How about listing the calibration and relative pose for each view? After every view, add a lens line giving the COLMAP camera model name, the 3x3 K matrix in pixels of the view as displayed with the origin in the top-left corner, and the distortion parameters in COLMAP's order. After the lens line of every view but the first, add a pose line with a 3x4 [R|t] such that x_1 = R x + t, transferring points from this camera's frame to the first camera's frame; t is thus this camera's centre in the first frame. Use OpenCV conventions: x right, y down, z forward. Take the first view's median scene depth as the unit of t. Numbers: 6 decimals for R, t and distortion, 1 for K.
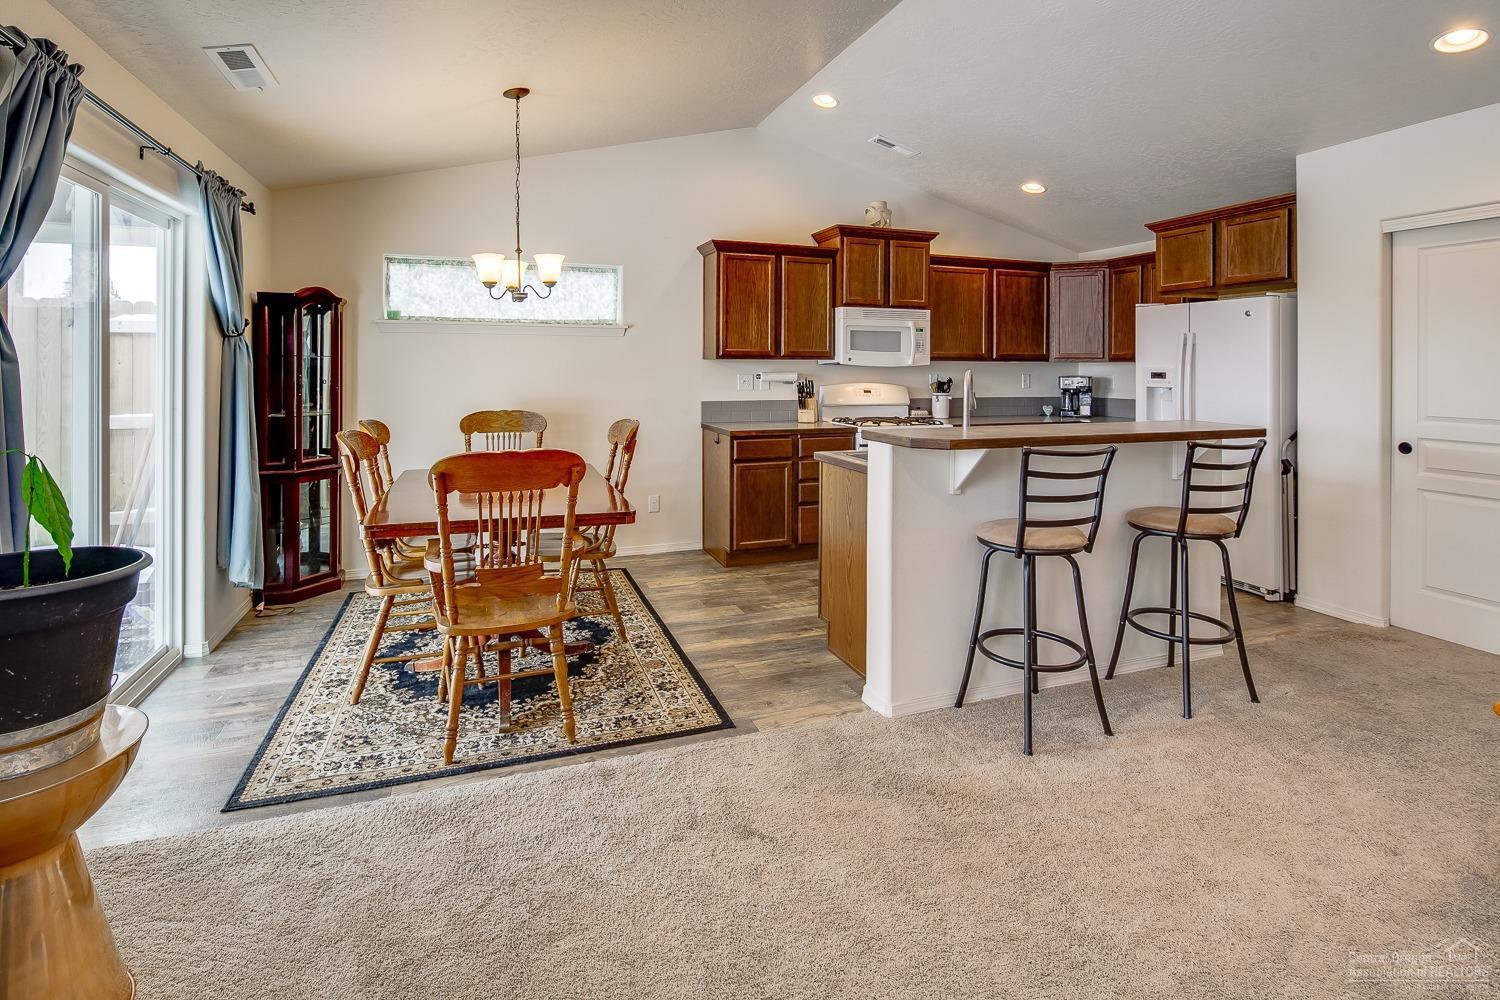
lens RADIAL K [[720.8, 0, 744.2], [0, 720.8, 368.9], [0, 0, 1]] dist [0.002467, -0.004045]
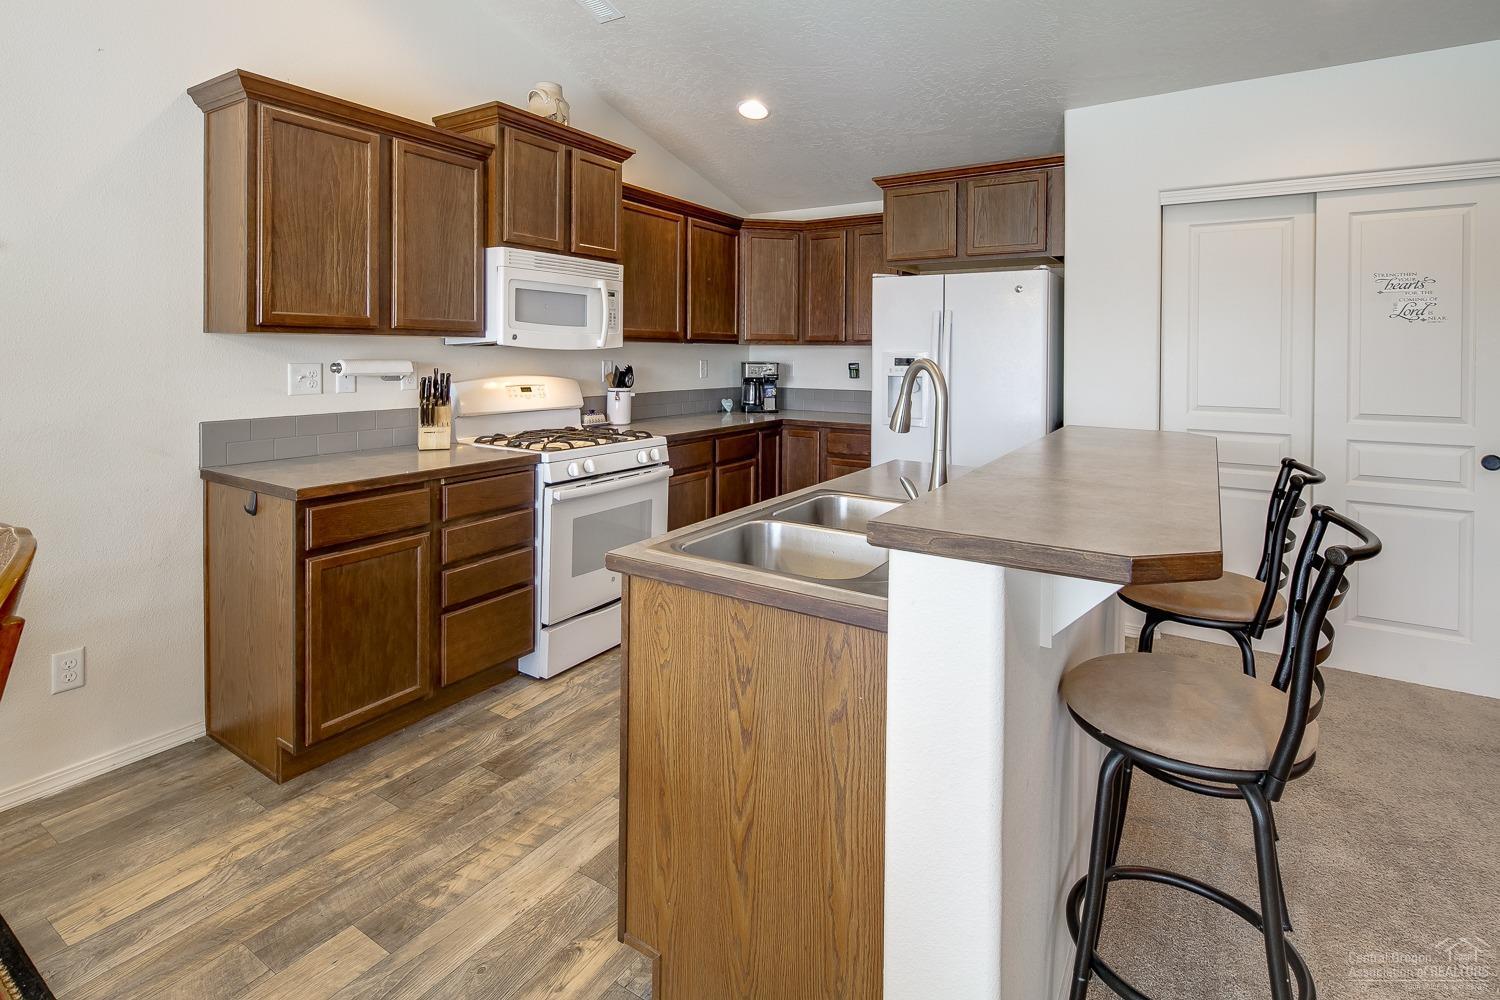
lens RADIAL K [[735.1, 0, 746.6], [0, 735.1, 357.5], [0, 0, 1]] dist [-0.001077, -0.000770]
pose [[0.798599, -0.002415, 0.601858, -0.066560], [-0.002375, 0.999972, 0.007164, -0.001319], [-0.601858, -0.007150, 0.798571, 0.426254]]
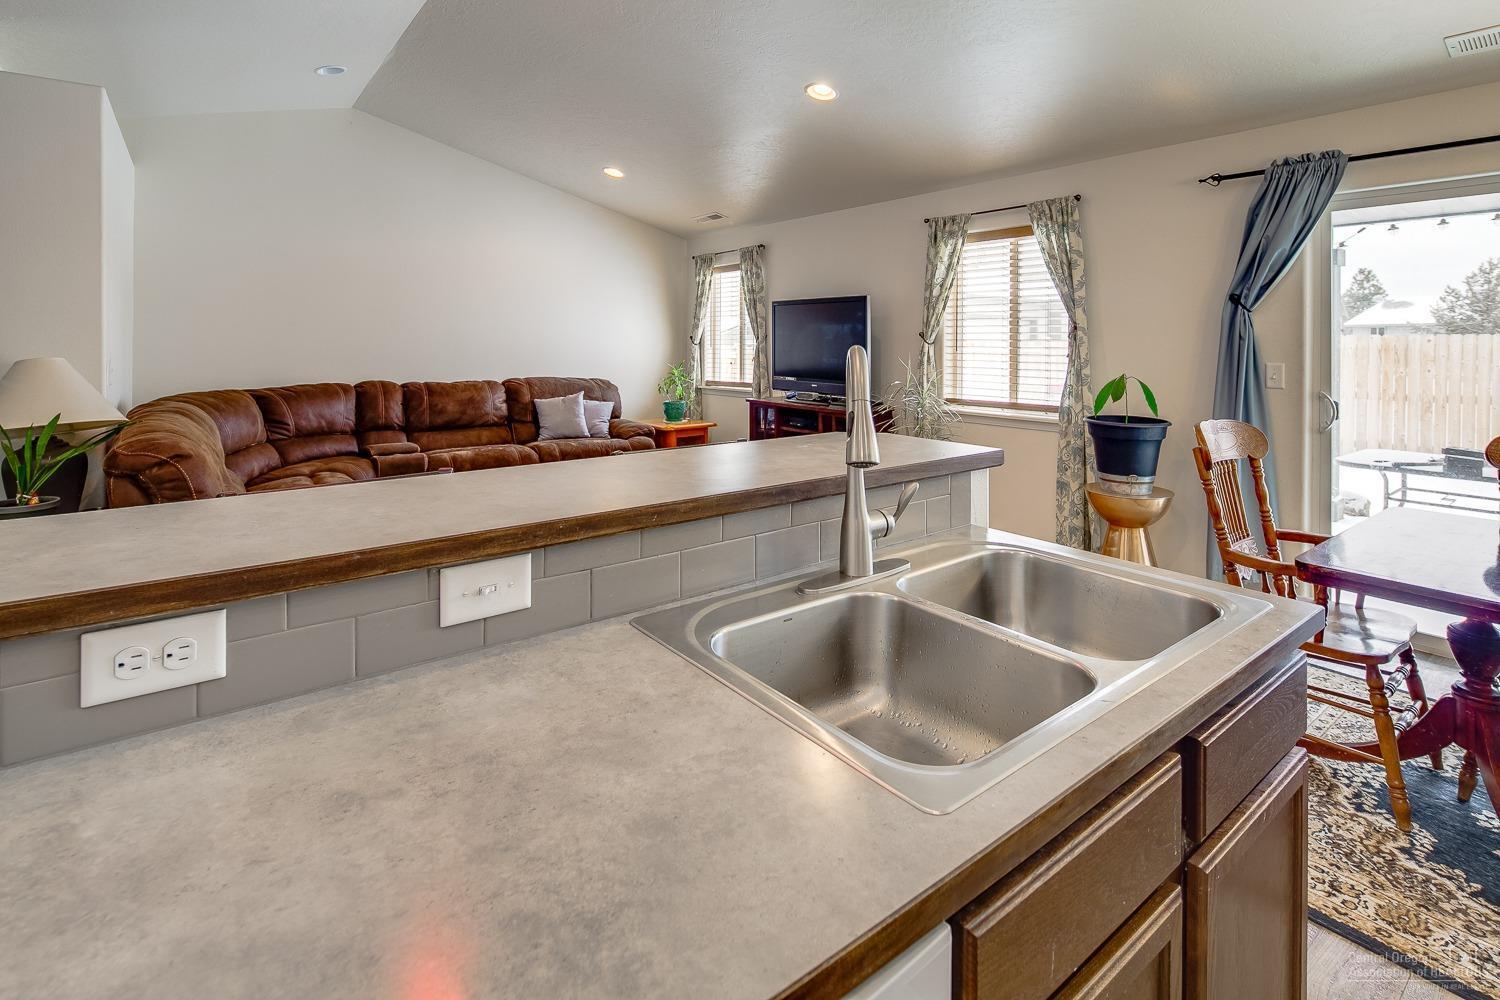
lens RADIAL K [[718.8, 0, 744.3], [0, 718.8, 347.1], [0, 0, 1]] dist [0.000218, -0.000417]
pose [[-0.956025, -0.005142, -0.293241, 0.305386], [-0.008291, 0.999921, 0.009495, 0.000745], [0.293169, 0.011509, -0.955991, 0.863210]]
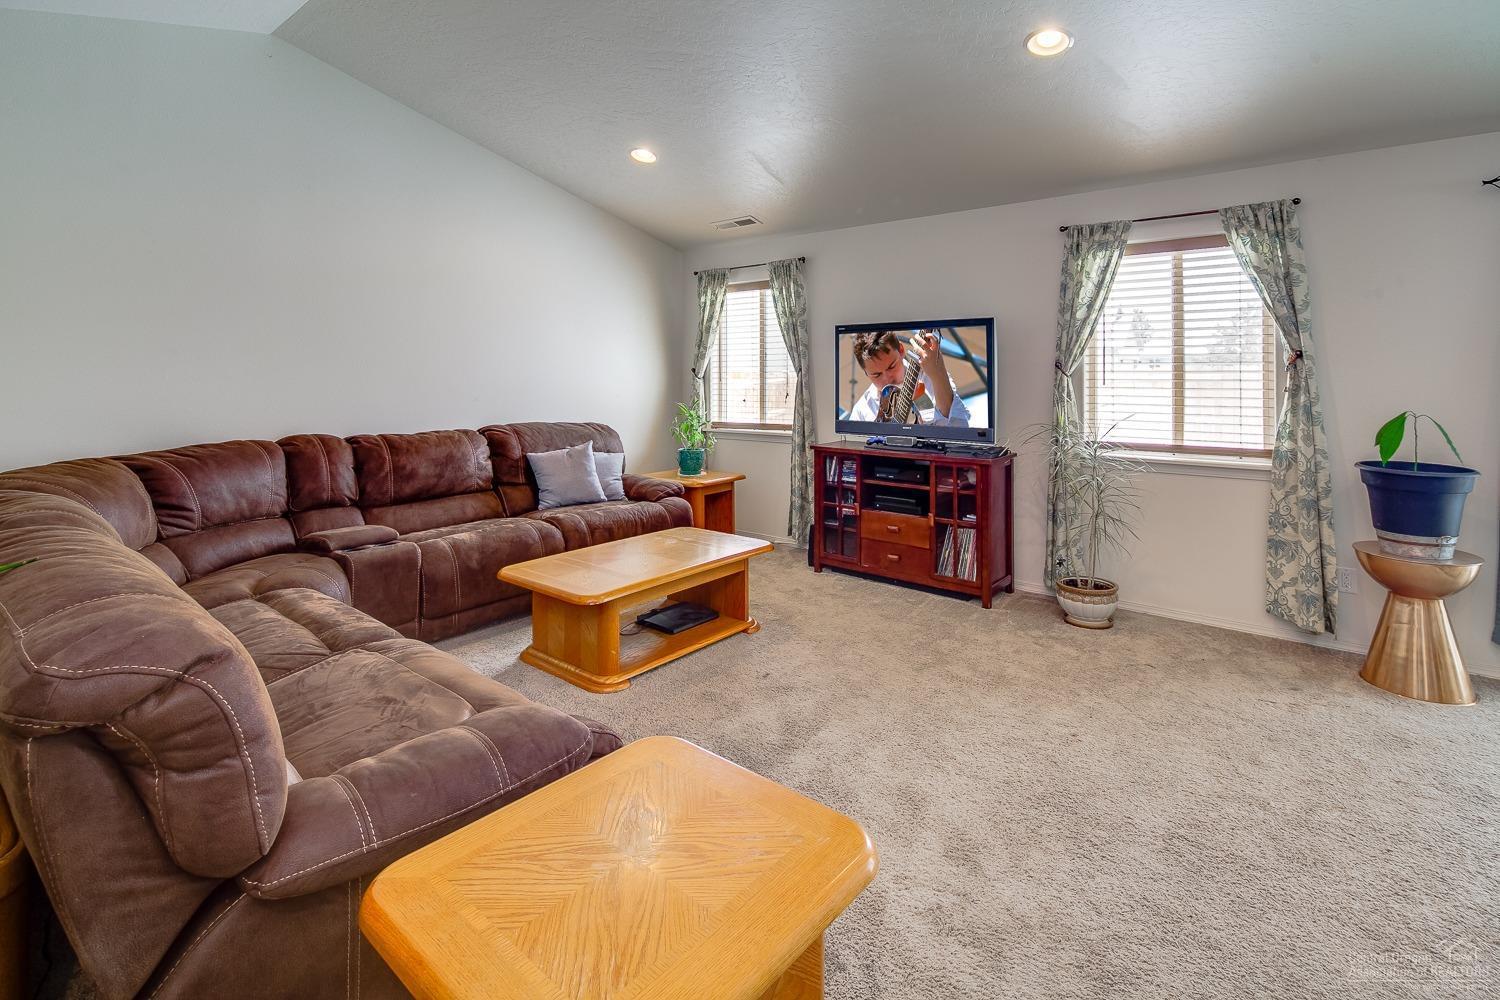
lens RADIAL K [[720.8, 0, 744.2], [0, 720.8, 368.9], [0, 0, 1]] dist [0.002467, -0.004045]
pose [[-0.866897, -0.006556, -0.498445, 0.500623], [-0.003640, 0.999970, -0.006821, 0.002097], [0.498475, -0.004099, -0.866894, 0.532681]]
